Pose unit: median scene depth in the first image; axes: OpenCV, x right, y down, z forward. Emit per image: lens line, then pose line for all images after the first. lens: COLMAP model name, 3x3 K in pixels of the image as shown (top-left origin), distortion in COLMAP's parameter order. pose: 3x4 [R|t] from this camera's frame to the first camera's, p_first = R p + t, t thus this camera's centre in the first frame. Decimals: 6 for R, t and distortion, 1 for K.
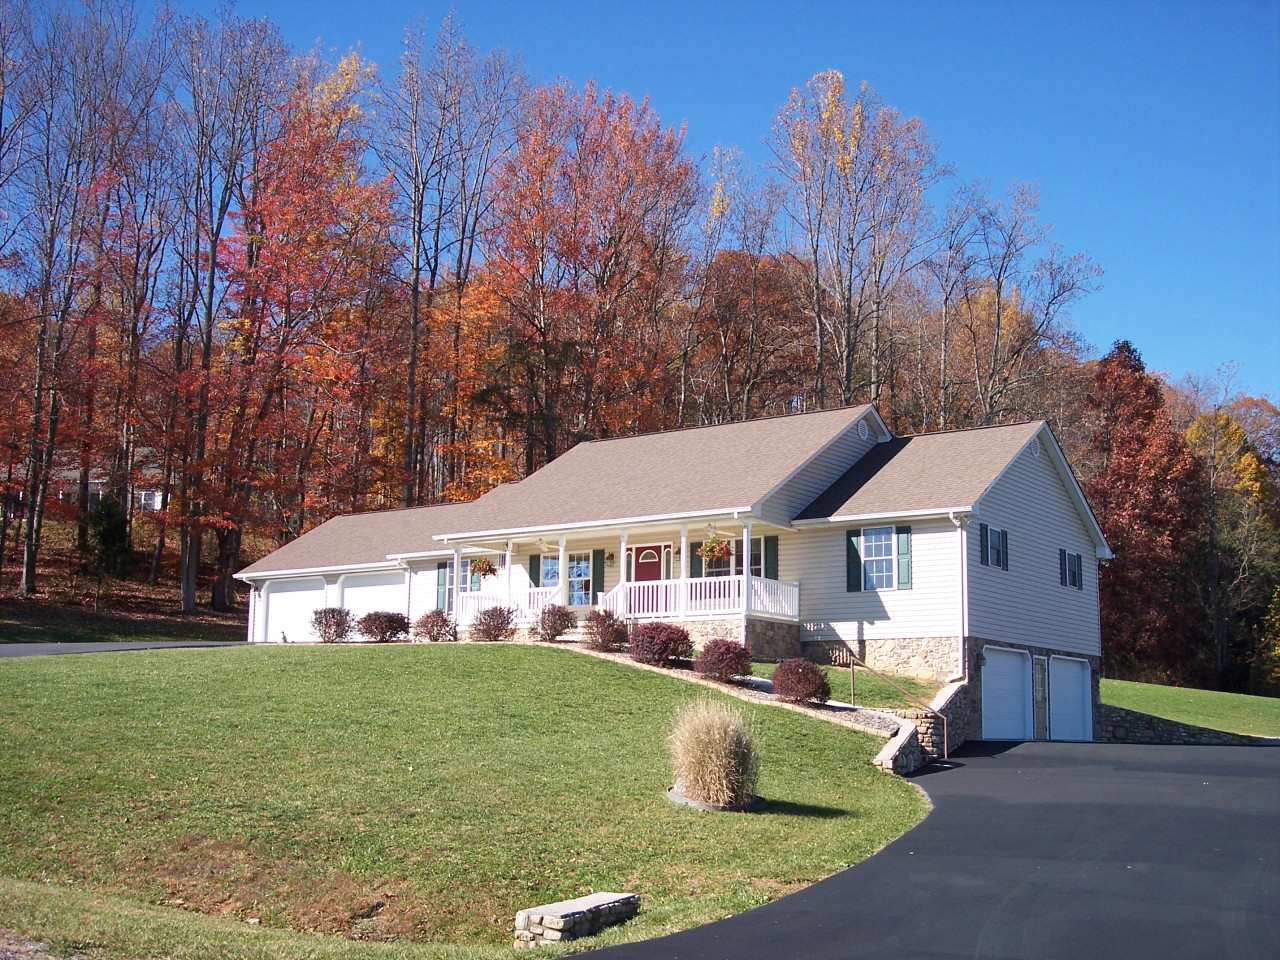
lens RADIAL K [[1473.2, 0, 640.0], [0, 1473.2, 480.0], [0, 0, 1]] dist [-0.158838, 0.283633]
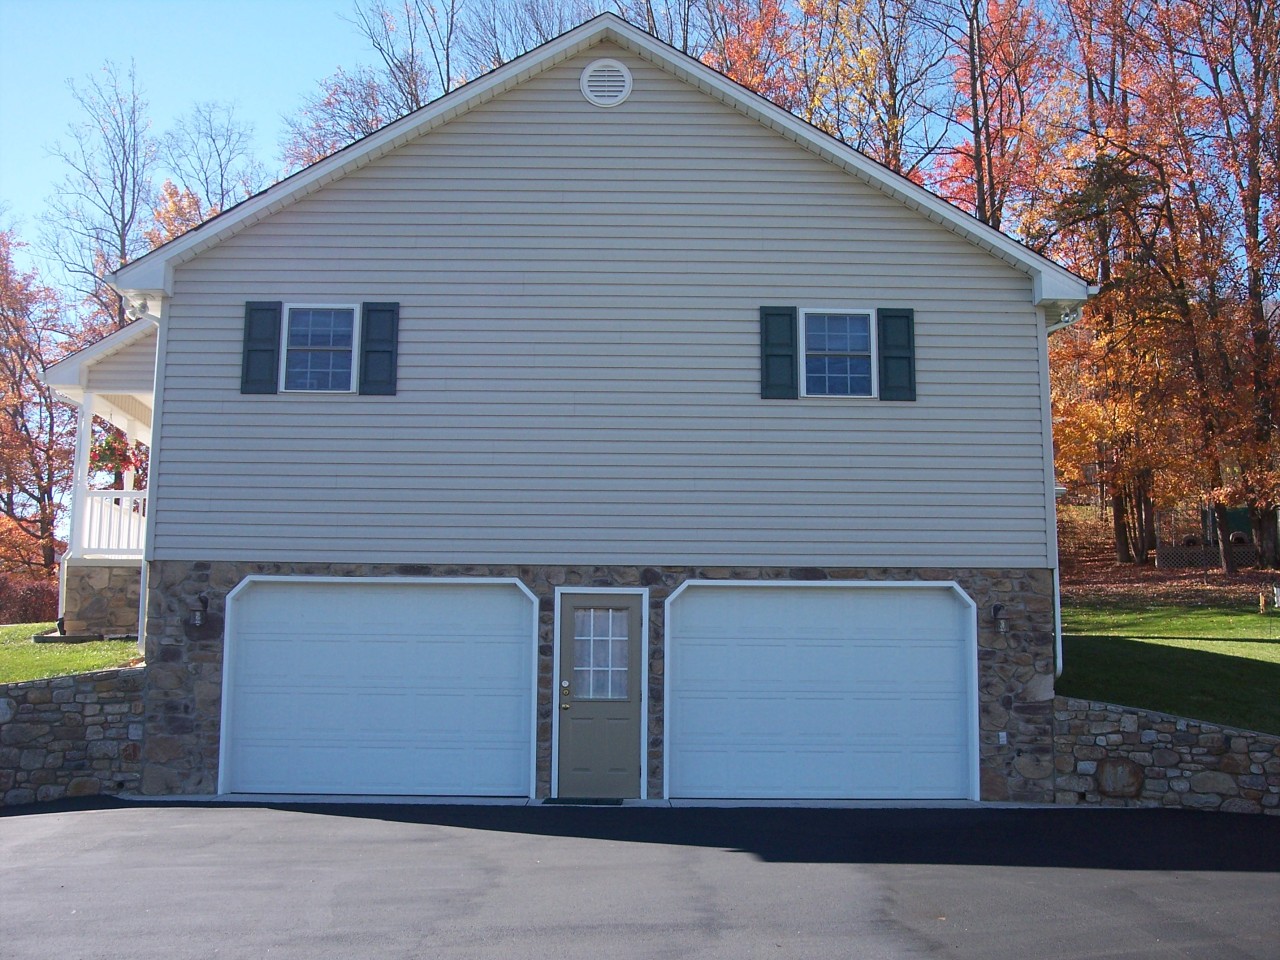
lens RADIAL K [[1473.2, 0, 640.0], [0, 1473.2, 480.0], [0, 0, 1]] dist [-0.158838, 0.283633]
pose [[0.605691, -0.142786, -0.782784, 0.629223], [0.140331, 0.987516, -0.071548, 0.128091], [0.783228, -0.066513, 0.618167, 0.800091]]
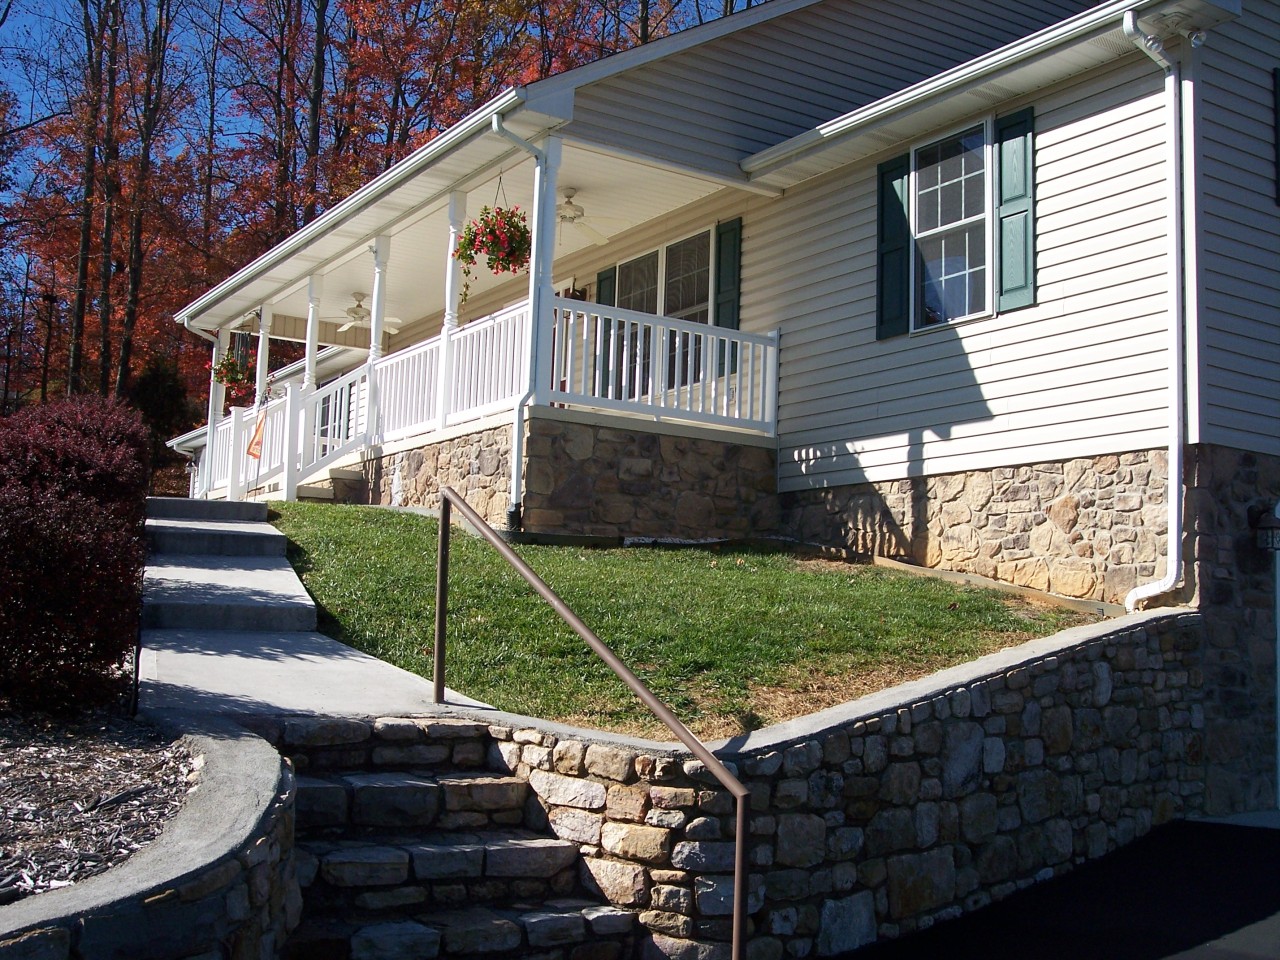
lens RADIAL K [[1473.2, 0, 640.0], [0, 1473.2, 480.0], [0, 0, 1]] dist [-0.158838, 0.283633]
pose [[0.929086, -0.025708, -0.368969, 0.214584], [0.042015, 0.998460, 0.036229, 0.094123], [0.367469, -0.049163, 0.928735, 0.665660]]
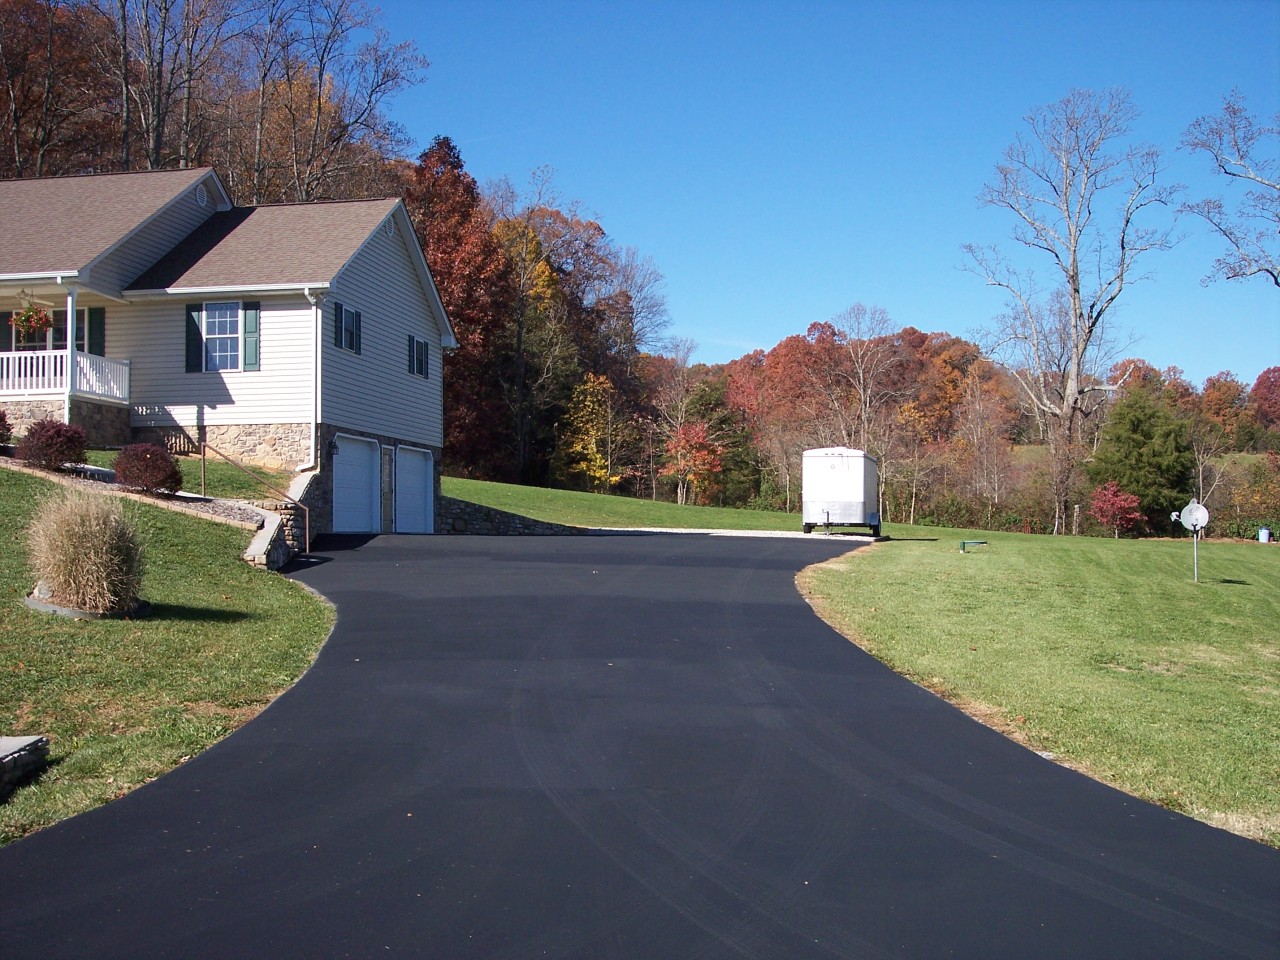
lens RADIAL K [[1473.2, 0, 640.0], [0, 1473.2, 480.0], [0, 0, 1]] dist [-0.158838, 0.283633]
pose [[0.887261, -0.006378, 0.461223, -0.023883], [-0.056973, 0.990733, 0.123299, 0.015646], [-0.457735, -0.135676, 0.878675, 0.077688]]
